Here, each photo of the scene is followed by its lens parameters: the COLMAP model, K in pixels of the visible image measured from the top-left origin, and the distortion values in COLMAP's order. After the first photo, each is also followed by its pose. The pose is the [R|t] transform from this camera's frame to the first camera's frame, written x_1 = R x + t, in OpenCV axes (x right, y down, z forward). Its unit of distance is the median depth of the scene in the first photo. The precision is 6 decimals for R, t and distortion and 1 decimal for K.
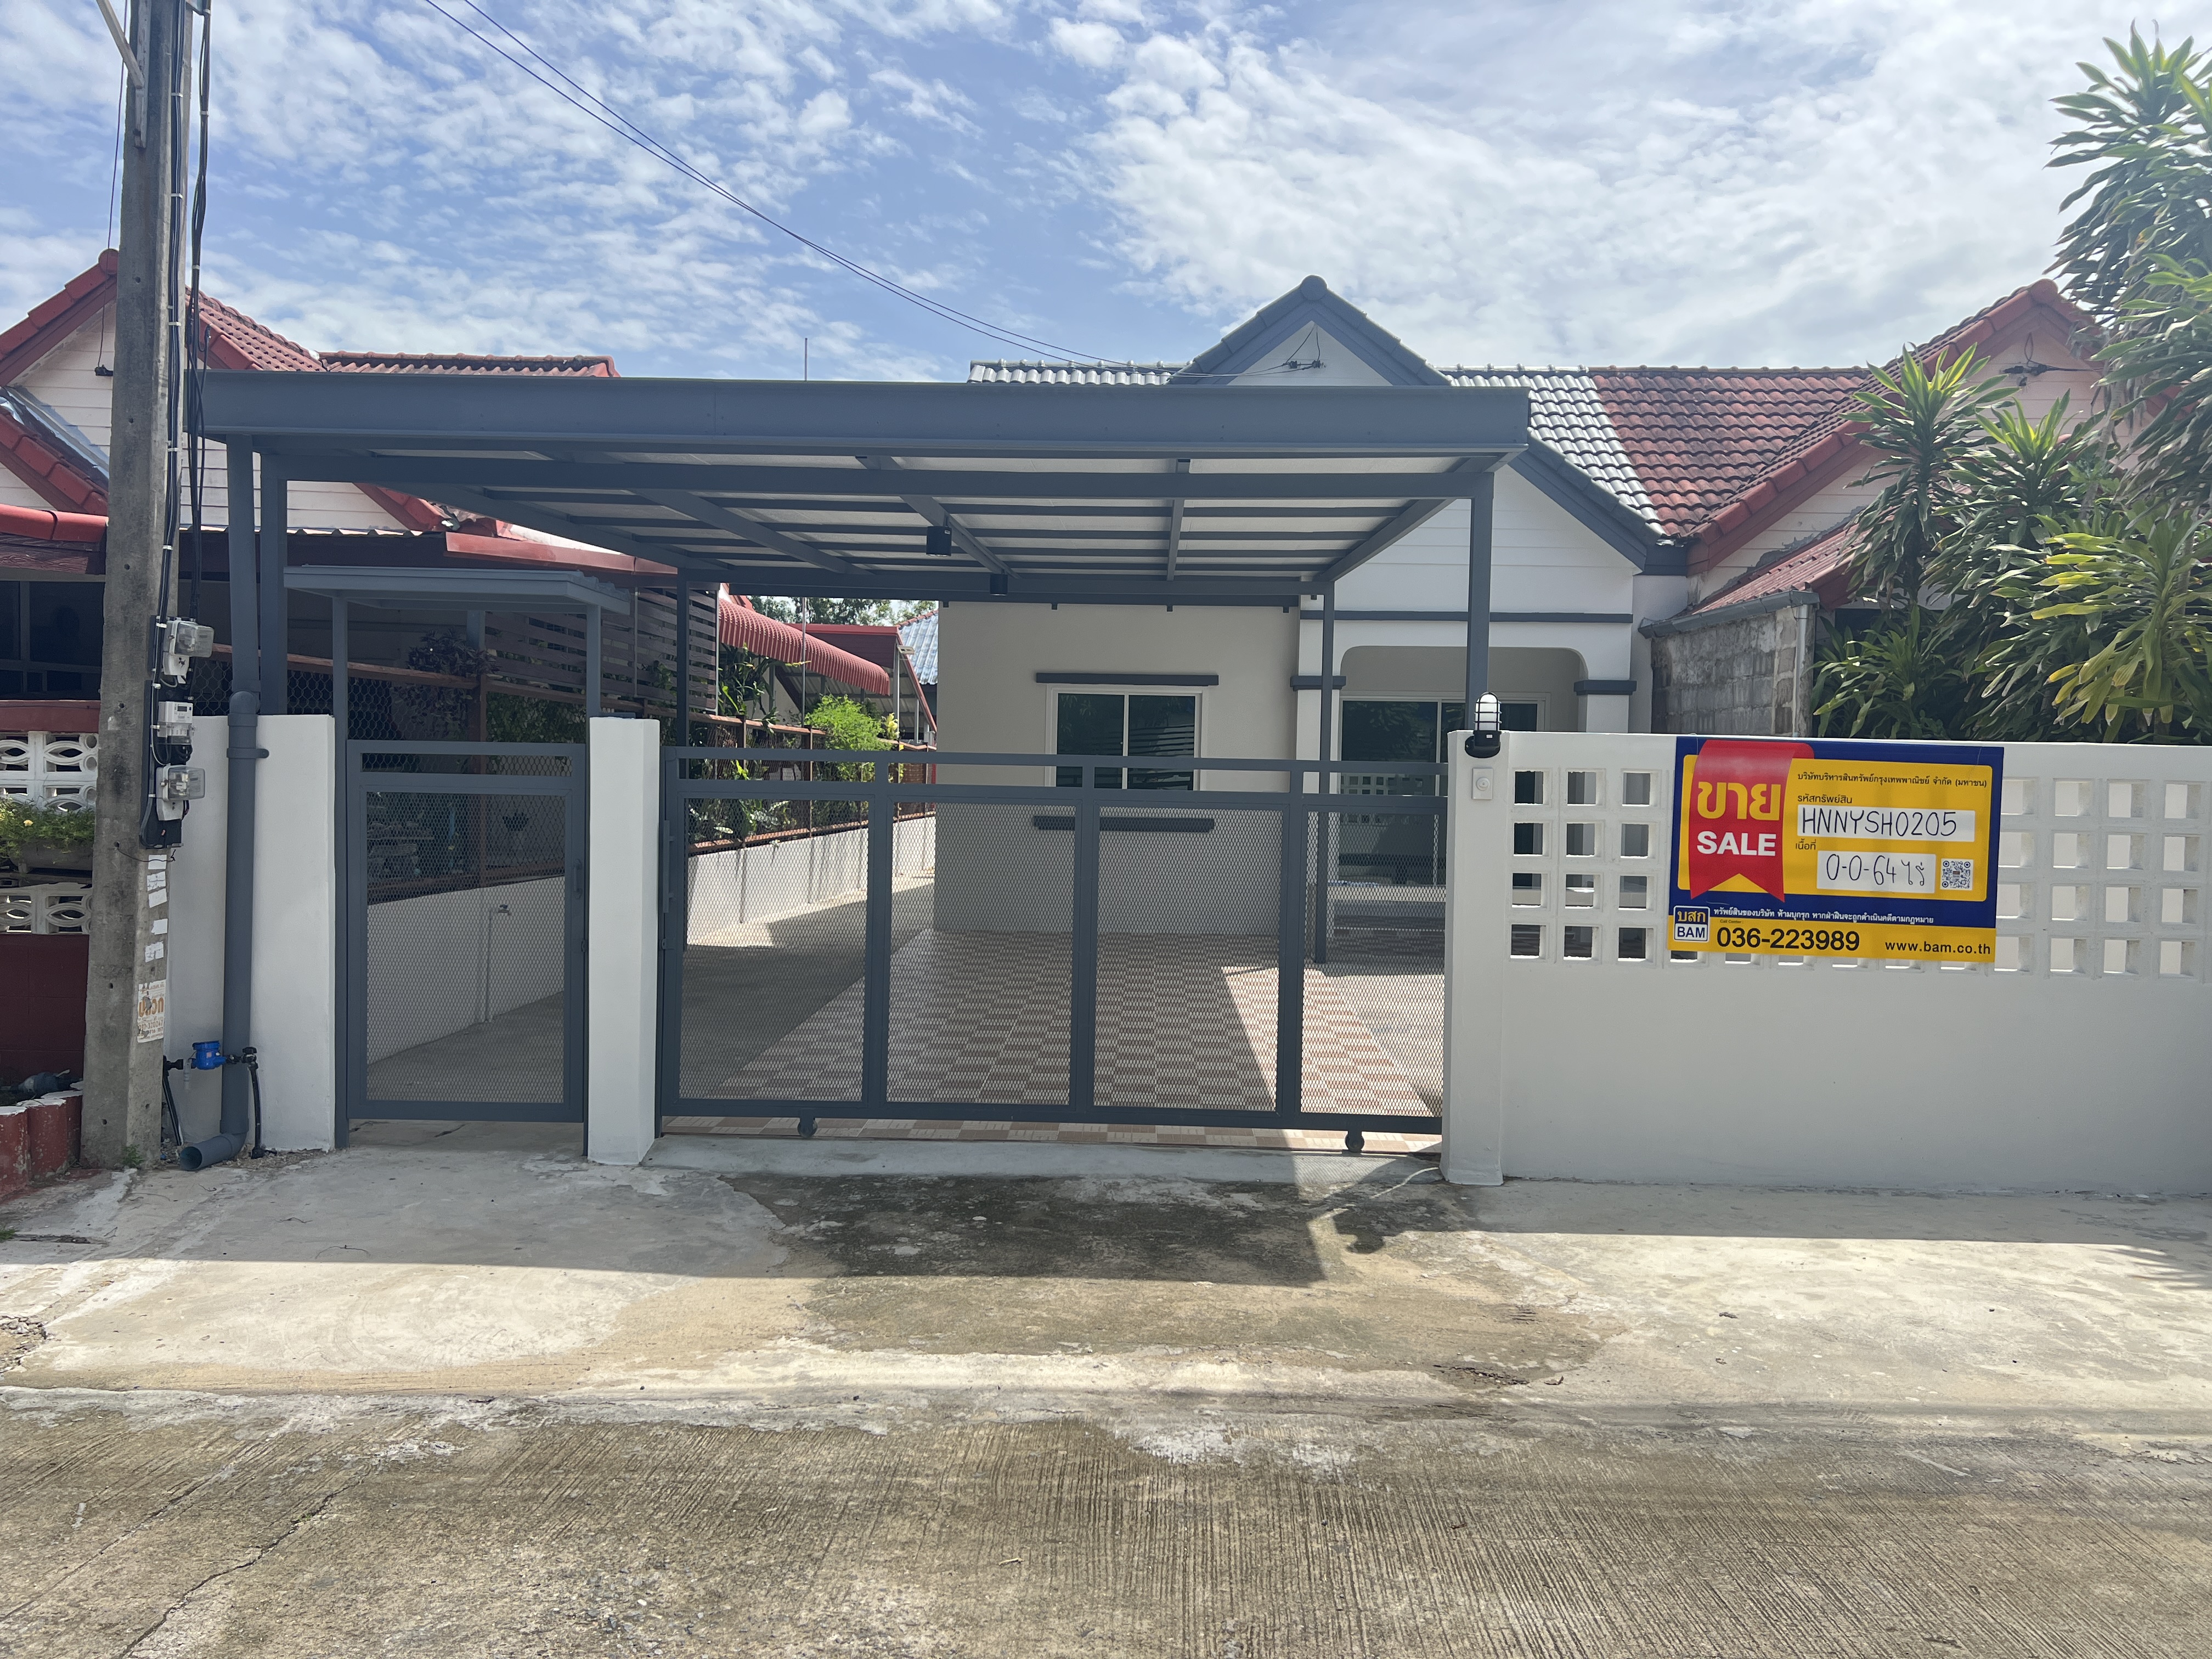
lens RADIAL K [[1661.4, 0, 1104.7], [0, 1661.4, 834.2], [0, 0, 1]] dist [0.045775, -0.039555]
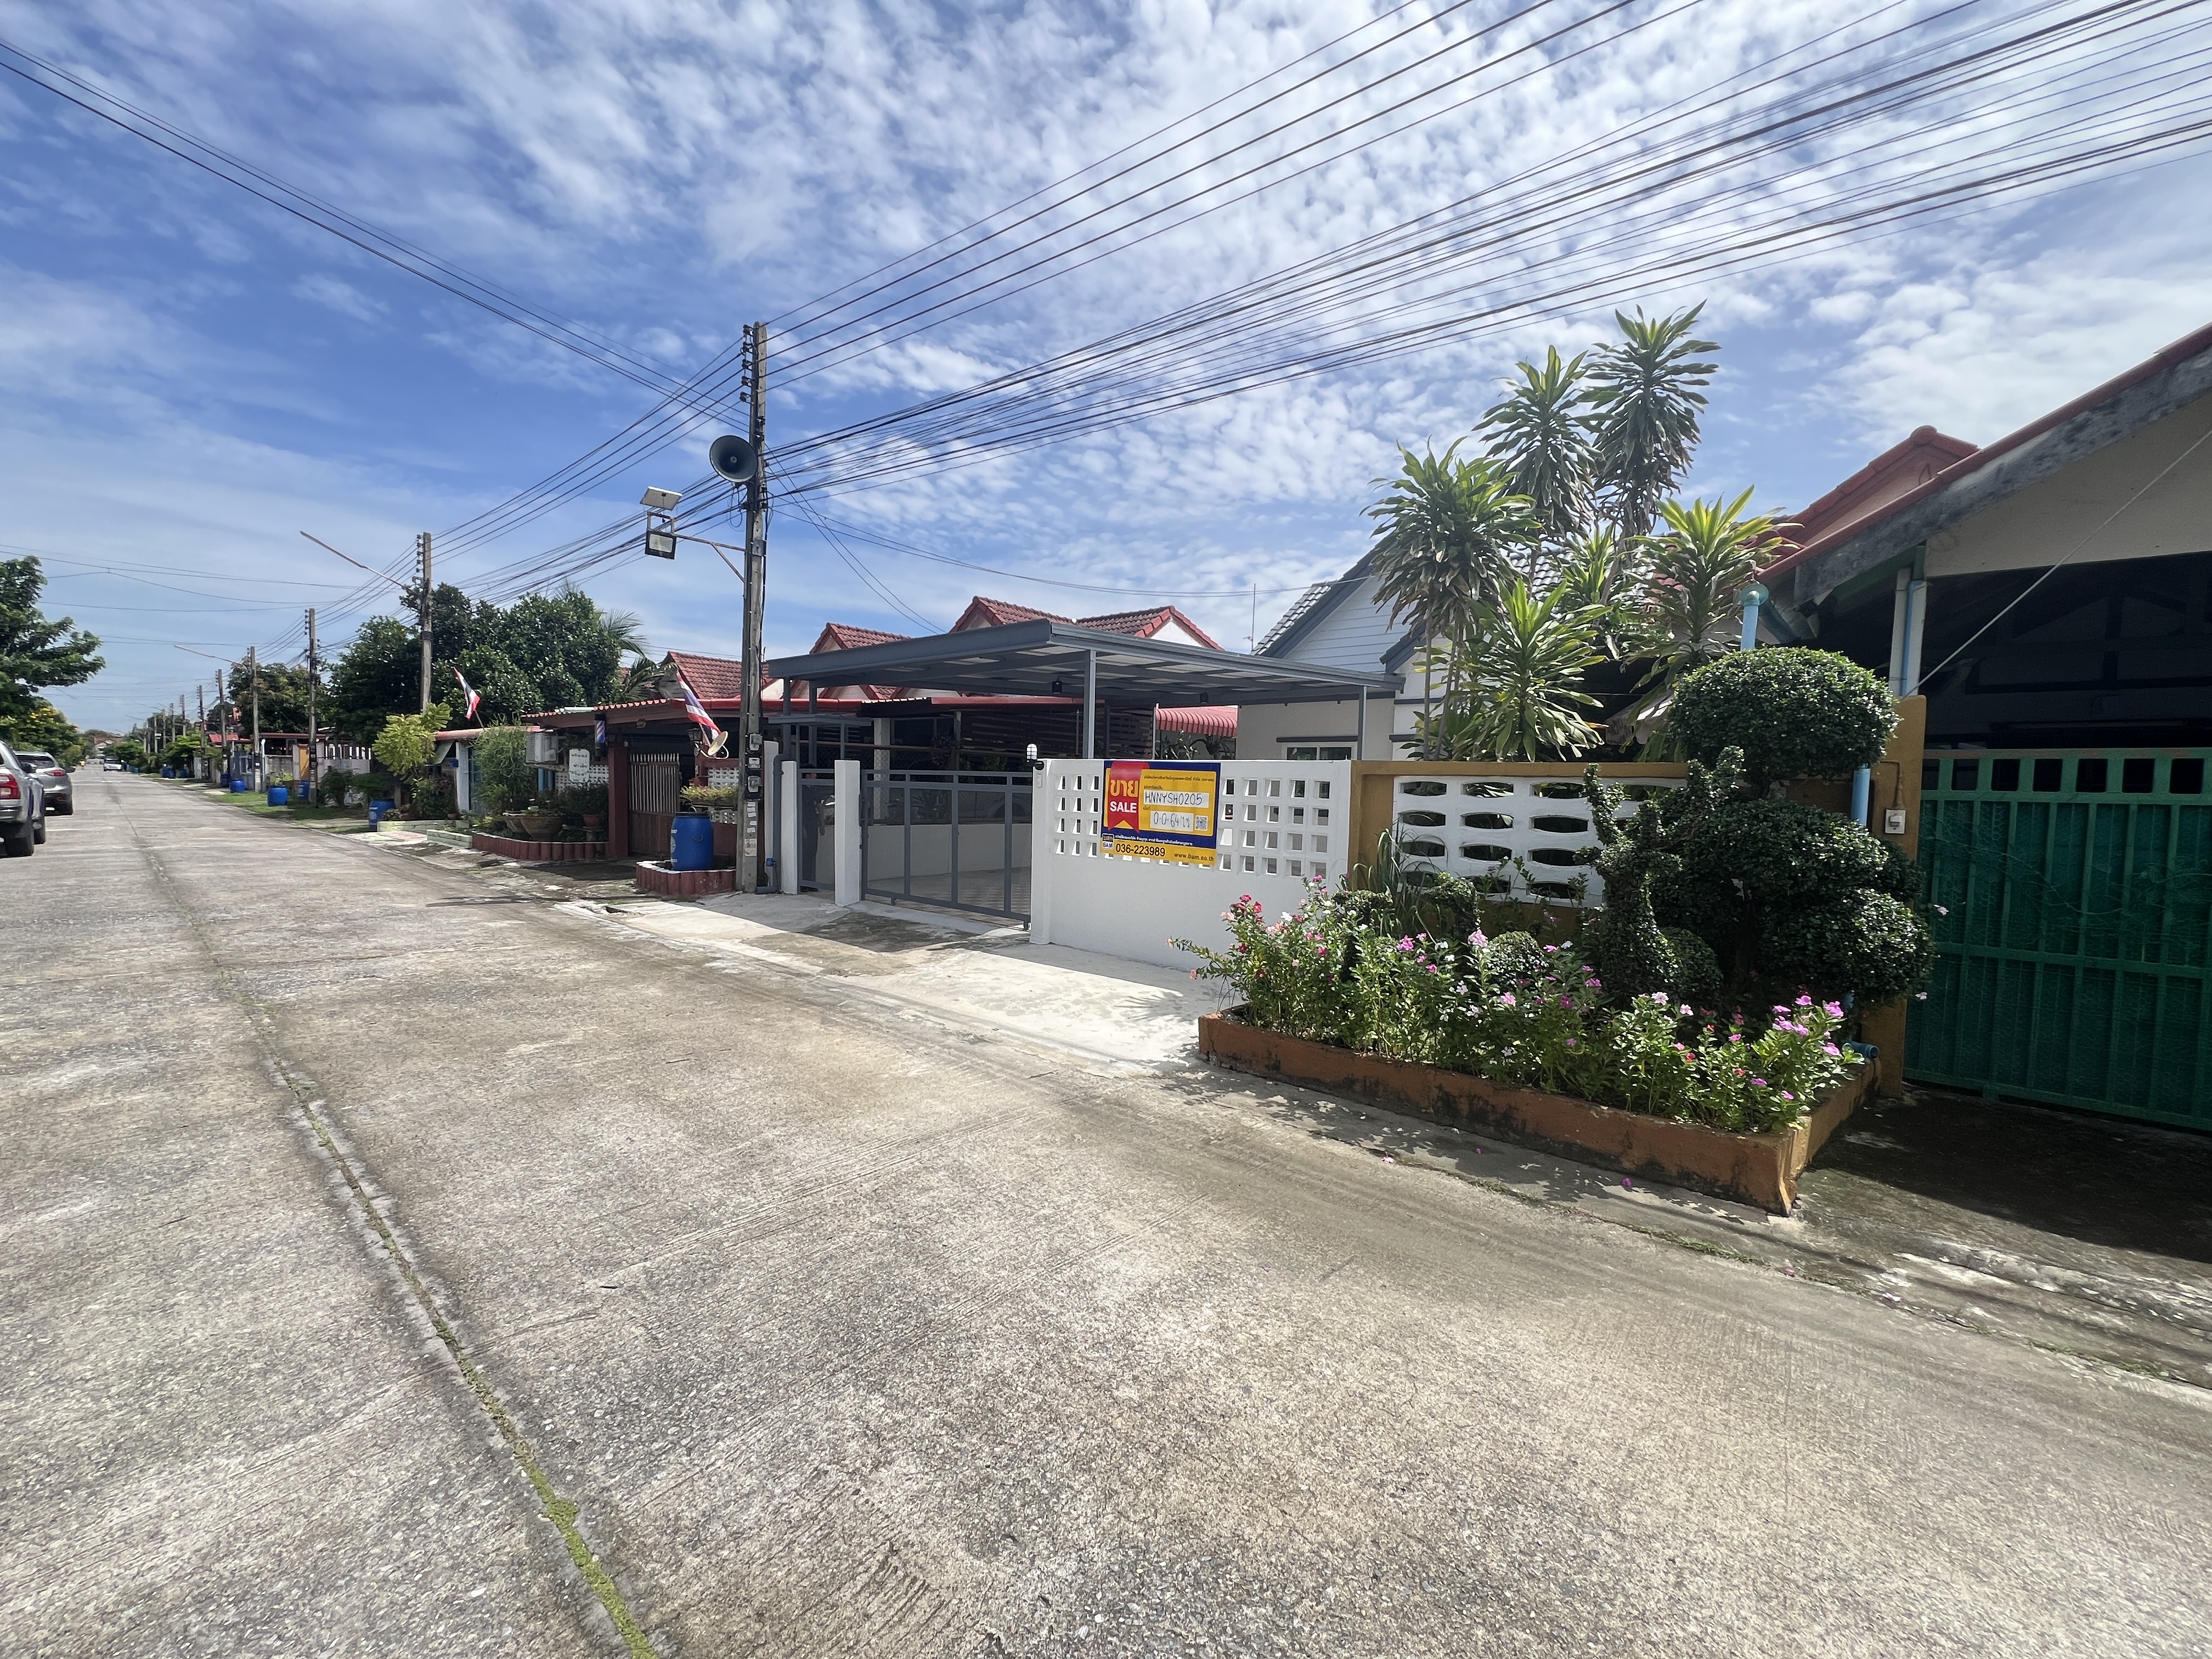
lens RADIAL K [[878.4, 0, 1111.2], [0, 878.4, 835.6], [0, 0, 1]] dist [-0.001616, 0.000381]
pose [[0.773620, 0.036512, -0.632597, 1.122968], [-0.033010, 0.999305, 0.017310, 0.024341], [0.632789, 0.007491, 0.774288, 0.064004]]
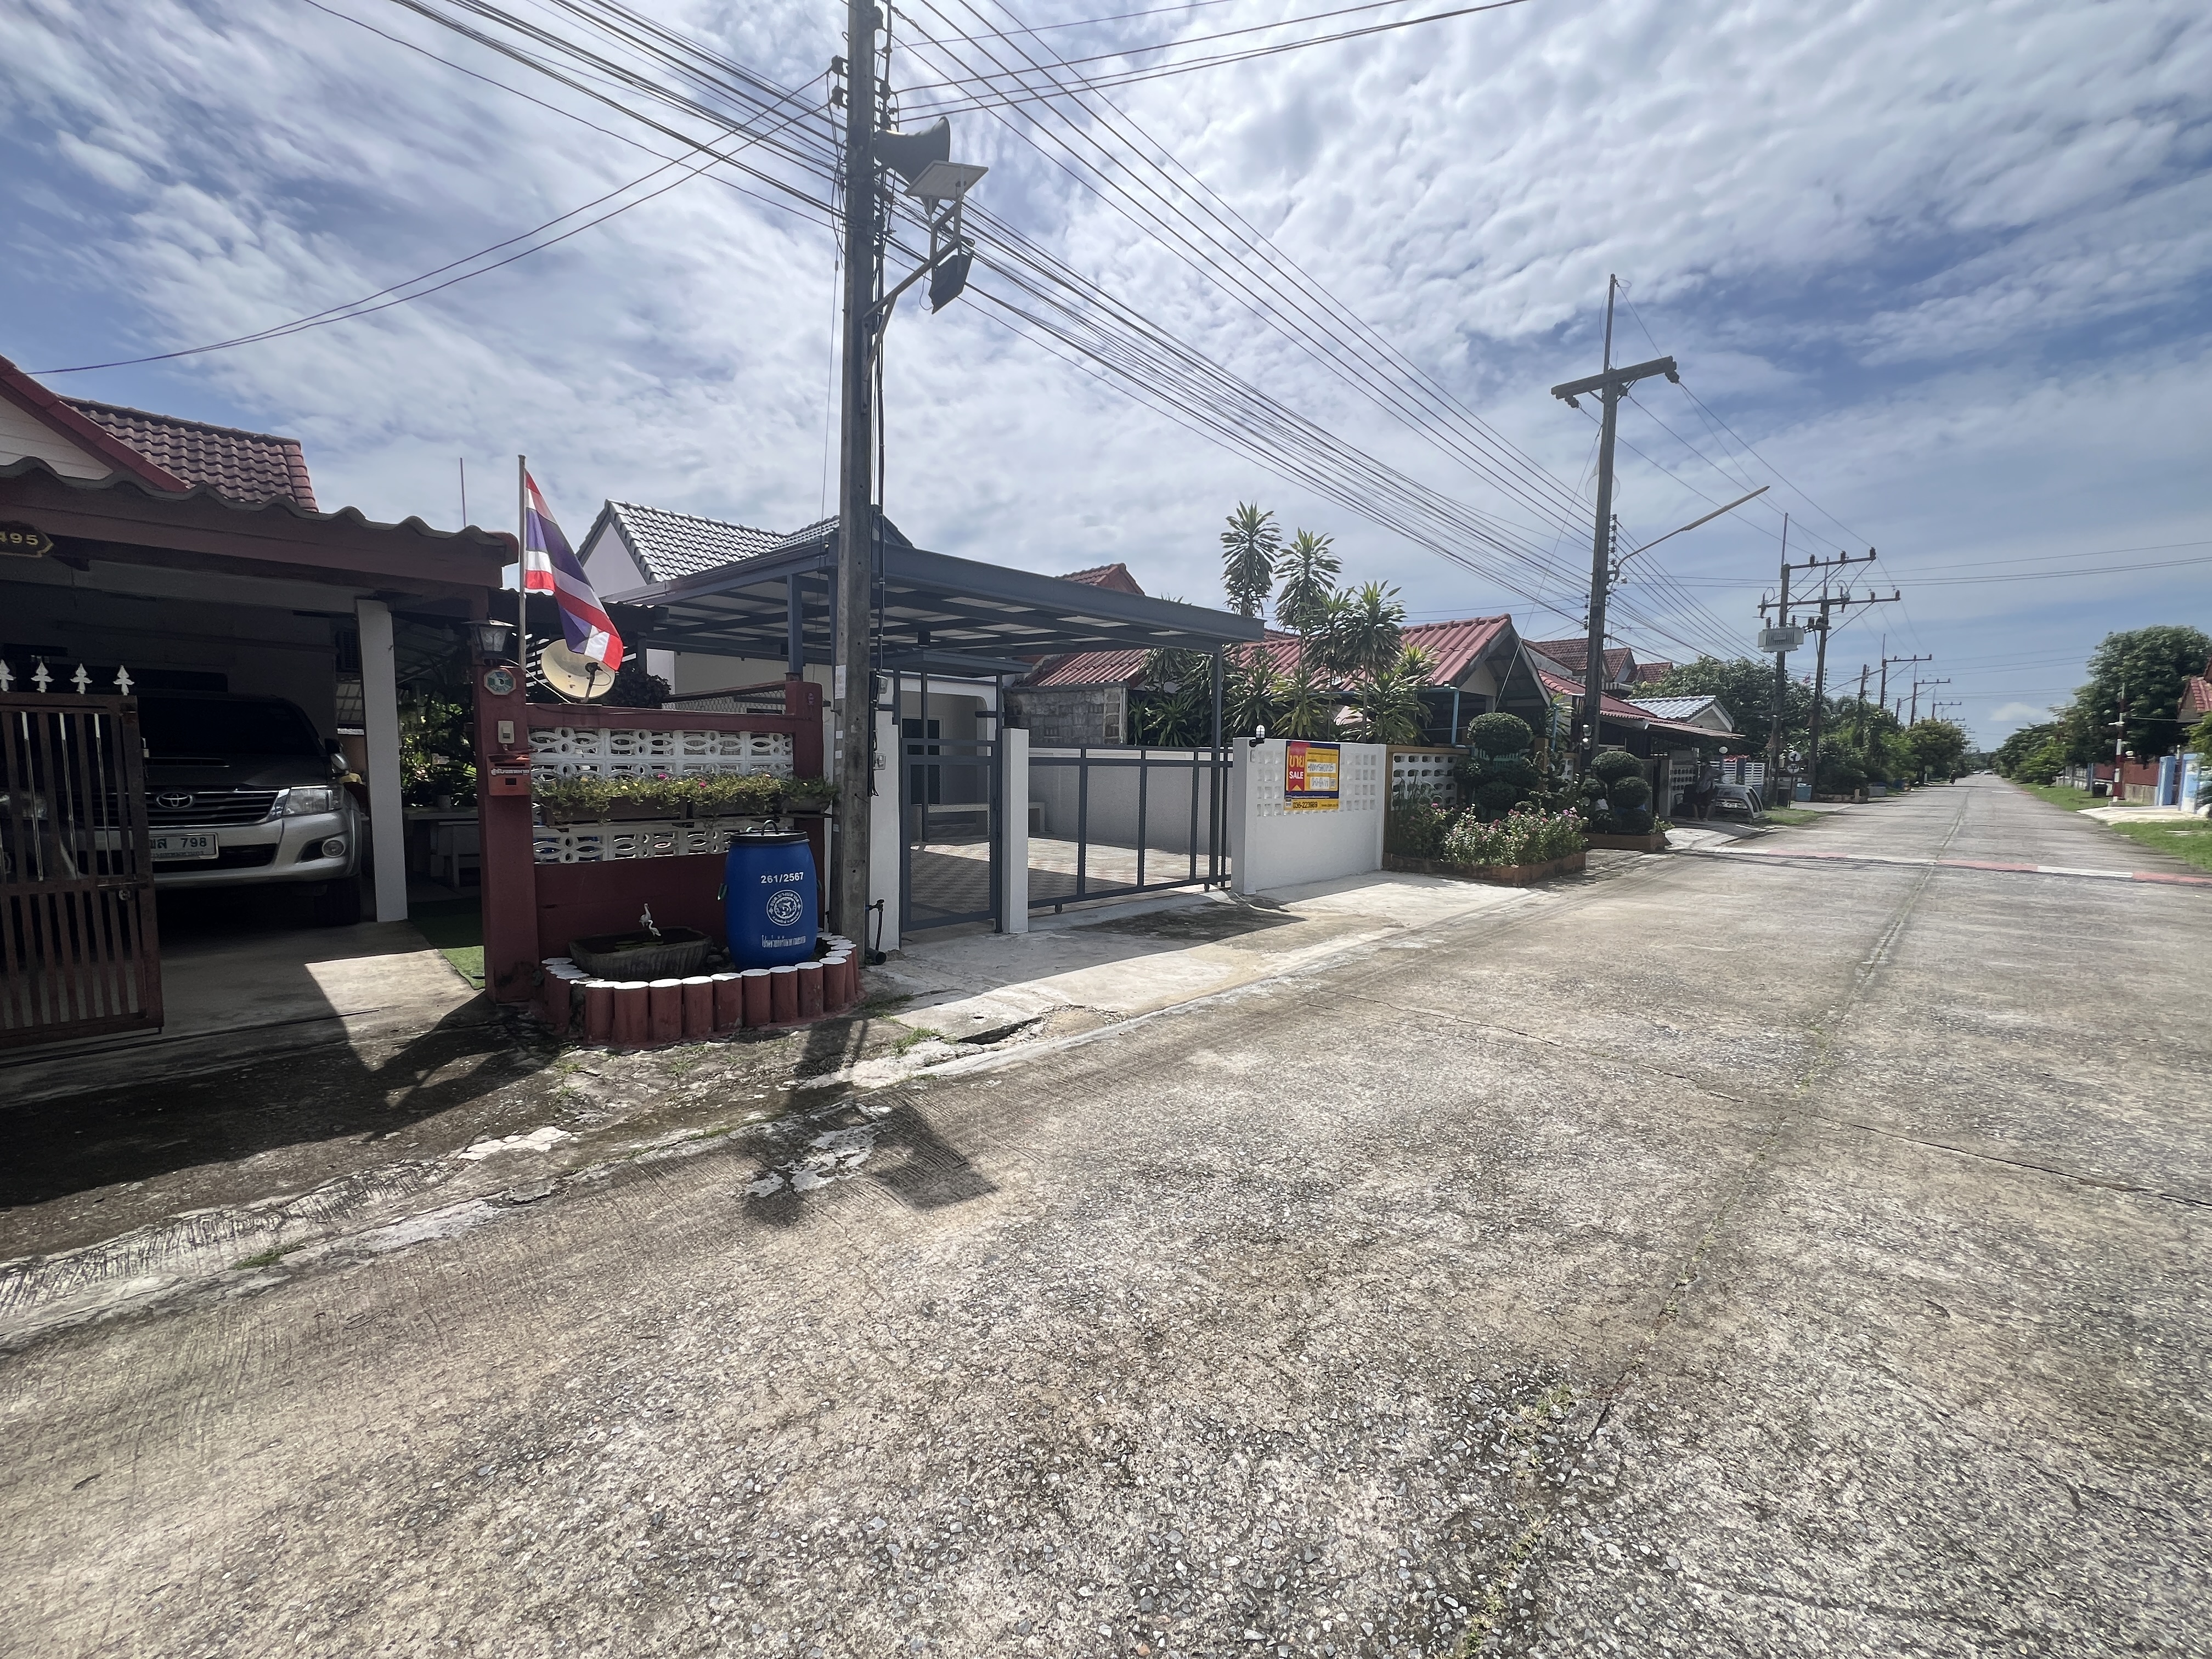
lens RADIAL K [[878.4, 0, 1107.1], [0, 878.4, 828.6], [0, 0, 1]] dist [-0.001616, 0.000381]
pose [[0.691516, -0.066648, 0.719280, -1.046653], [0.029540, 0.997511, 0.064029, -0.010201], [-0.721757, -0.023029, 0.691763, 0.122208]]
